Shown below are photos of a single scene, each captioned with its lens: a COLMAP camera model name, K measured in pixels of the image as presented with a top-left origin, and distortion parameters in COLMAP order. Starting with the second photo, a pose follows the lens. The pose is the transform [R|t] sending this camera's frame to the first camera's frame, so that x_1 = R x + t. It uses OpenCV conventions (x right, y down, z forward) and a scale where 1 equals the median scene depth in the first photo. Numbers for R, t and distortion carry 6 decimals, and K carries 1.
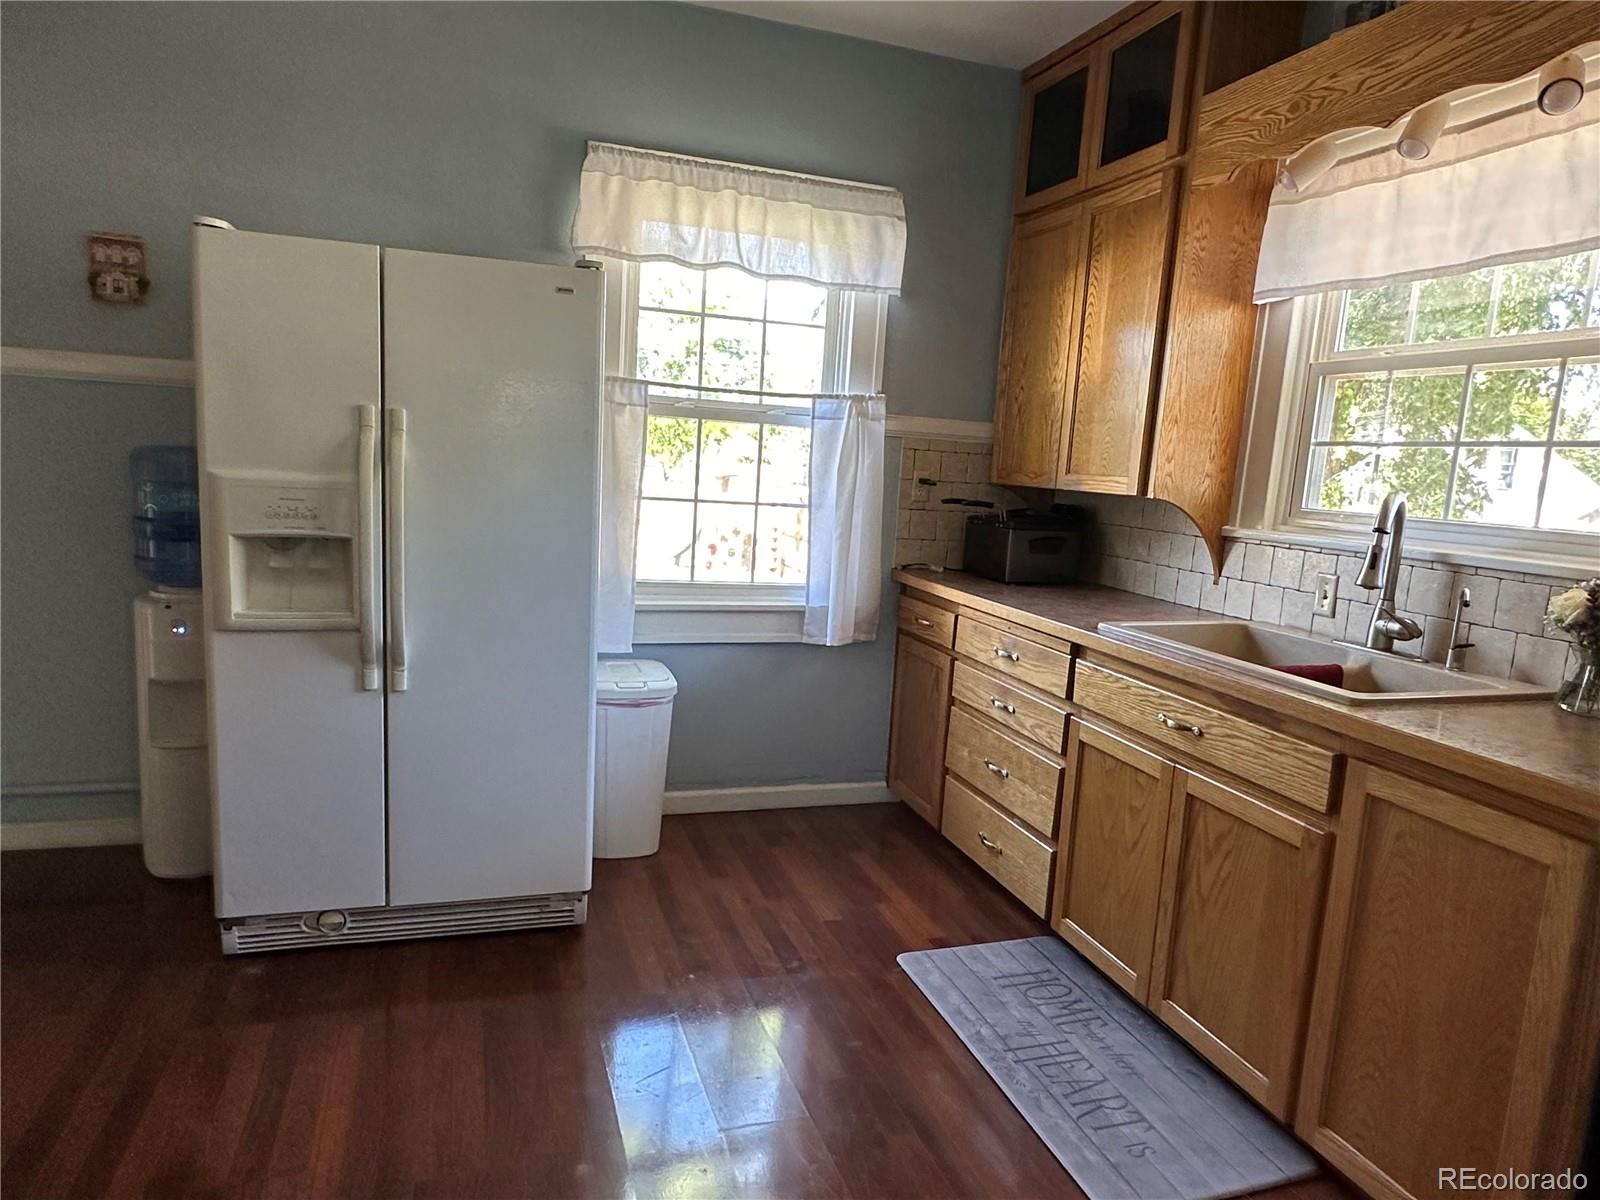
lens RADIAL K [[1008.1, 0, 800.8], [0, 1008.1, 611.8], [0, 0, 1]] dist [-0.003552, -0.001856]
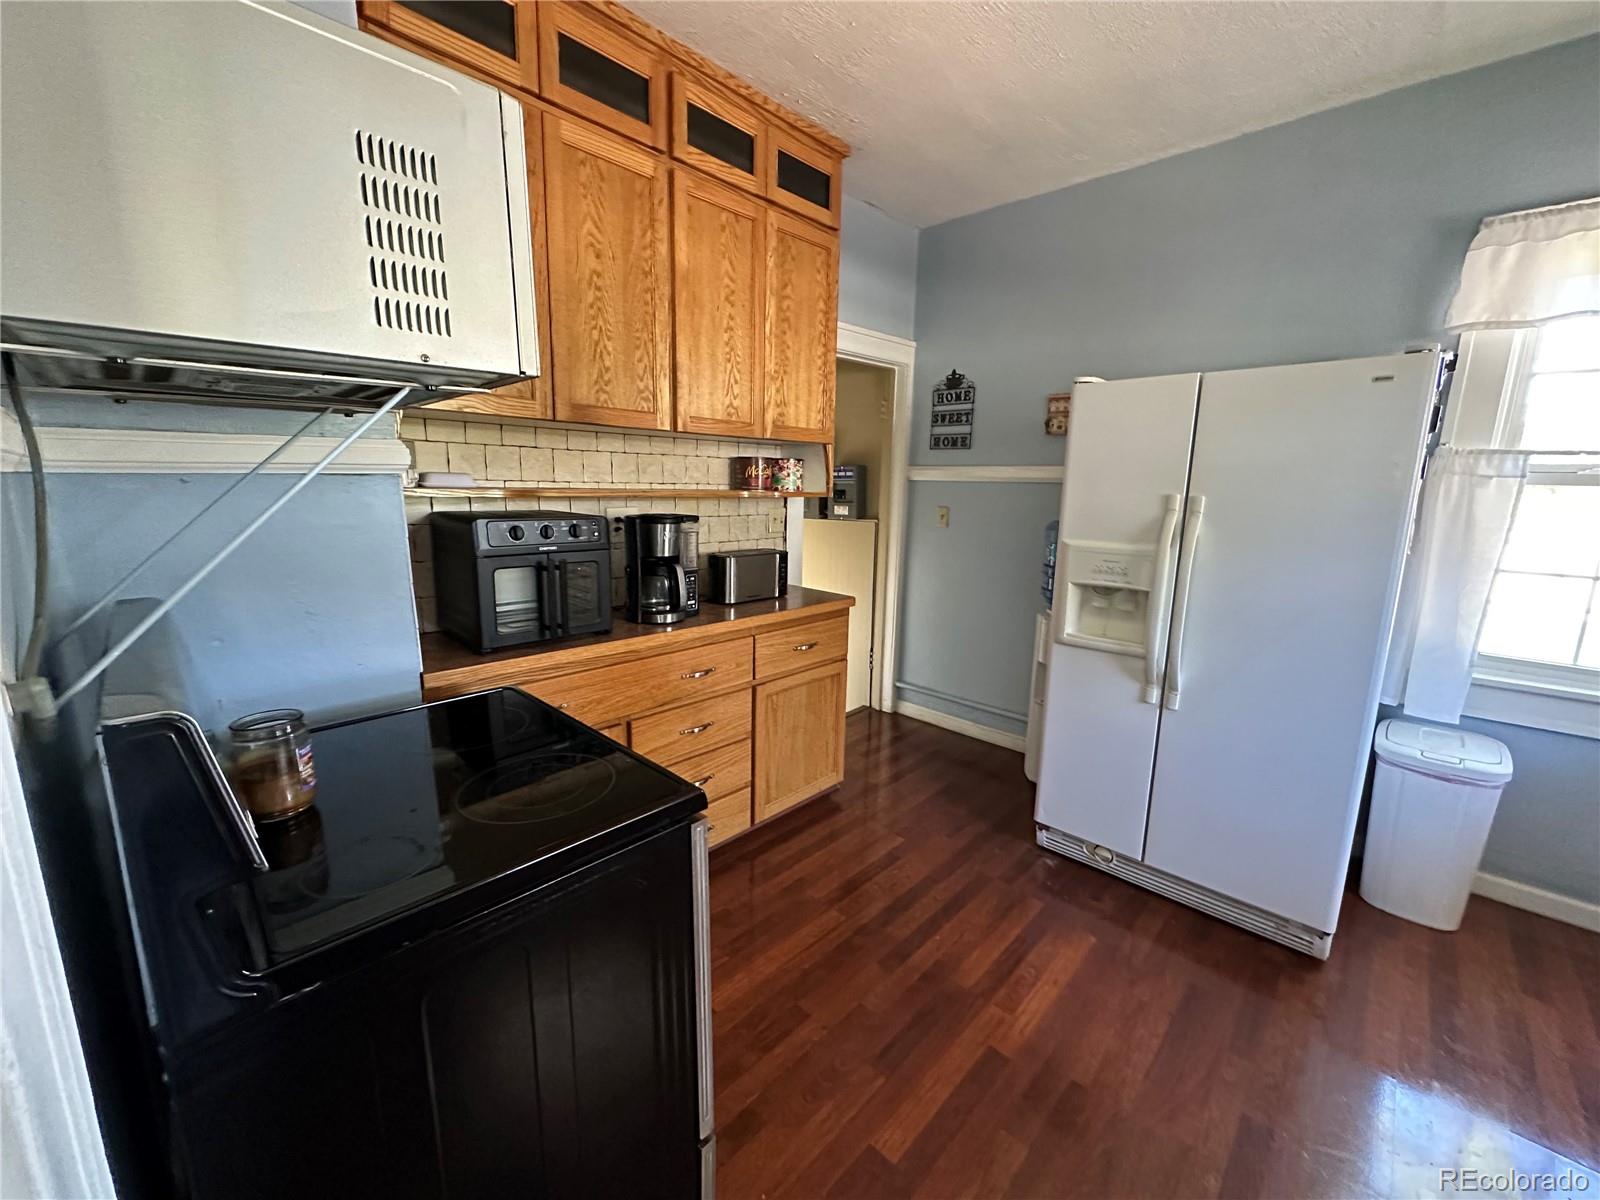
lens RADIAL K [[638.4, 0, 800.0], [0, 638.4, 600.0], [0, 0, 1]] dist [-0.001057, 0.000171]
pose [[0.472859, 0.109928, -0.874254, 0.074638], [-0.125412, 0.990483, 0.056710, -0.042939], [0.872167, 0.082826, 0.482145, 0.139502]]
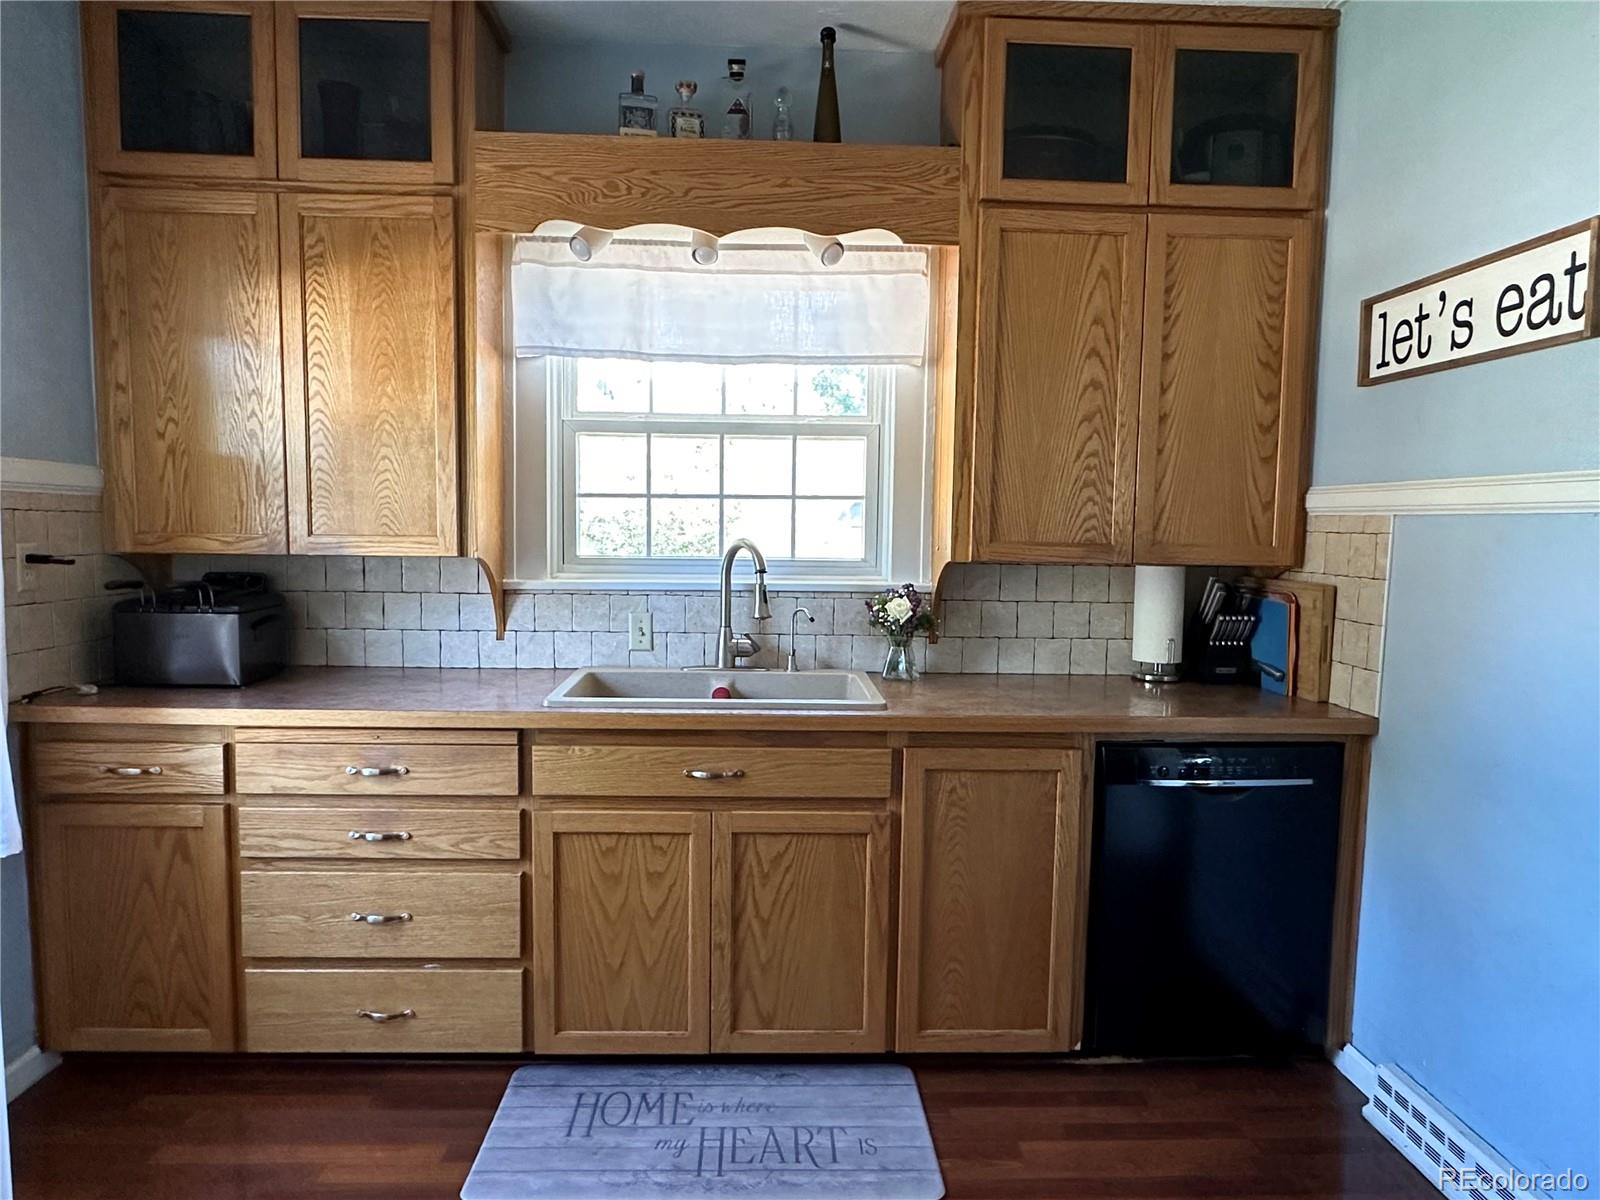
lens RADIAL K [[1008.1, 0, 800.8], [0, 1008.1, 611.8], [0, 0, 1]] dist [-0.003552, -0.001856]
pose [[0.278163, -0.137708, 0.950611, -0.484788], [0.148262, 0.983965, 0.099156, -0.122088], [-0.949022, 0.113358, 0.294120, 0.500220]]
